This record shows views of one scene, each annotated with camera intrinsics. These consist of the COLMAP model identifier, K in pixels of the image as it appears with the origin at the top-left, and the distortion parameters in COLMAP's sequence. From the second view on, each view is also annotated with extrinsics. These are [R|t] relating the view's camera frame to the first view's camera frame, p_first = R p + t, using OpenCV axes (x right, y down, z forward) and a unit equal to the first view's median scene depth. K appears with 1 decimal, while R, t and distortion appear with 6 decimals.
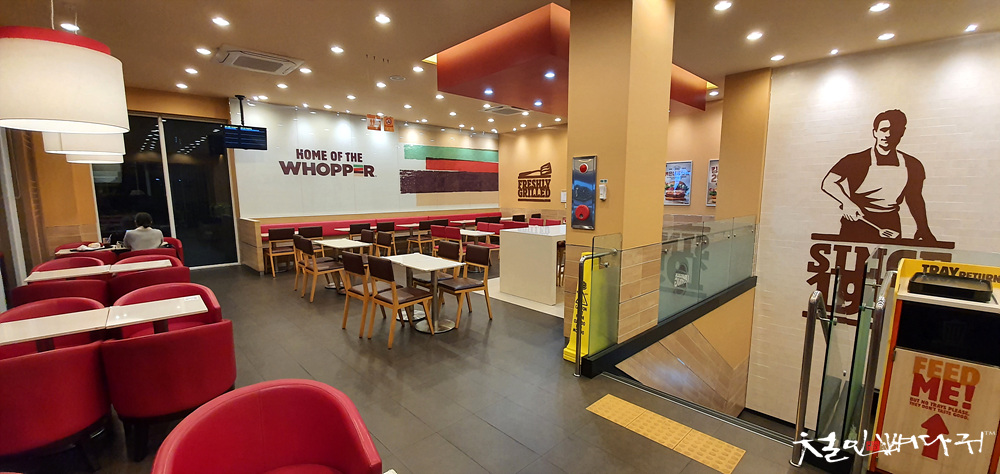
lens RADIAL K [[395.5, 0, 499.4], [0, 395.5, 245.7], [0, 0, 1]] dist [0.002191, 0.000085]
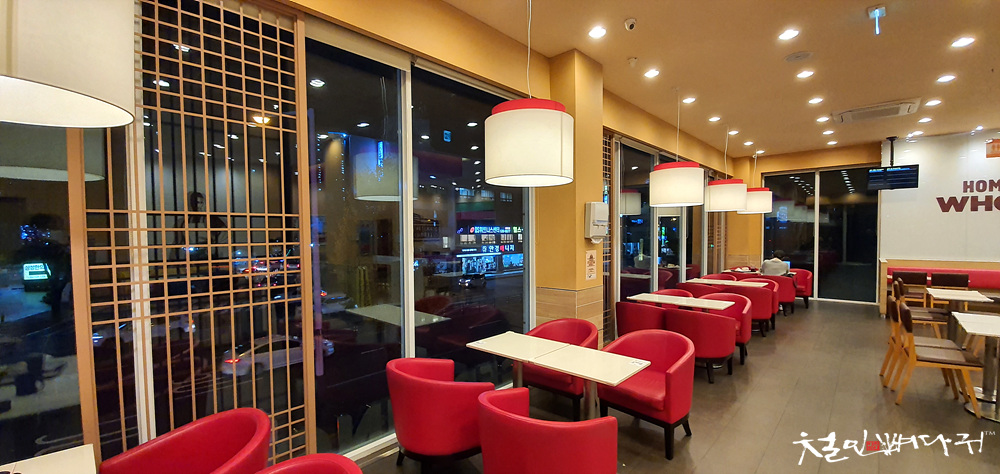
lens RADIAL K [[395.5, 0, 499.4], [0, 395.5, 243.4], [0, 0, 1]] dist [0.002191, 0.000085]
pose [[0.056914, 0.027433, -0.998002, 0.289950], [-0.125141, 0.991935, 0.020130, -0.007201], [0.990505, 0.123745, 0.059888, -0.012901]]
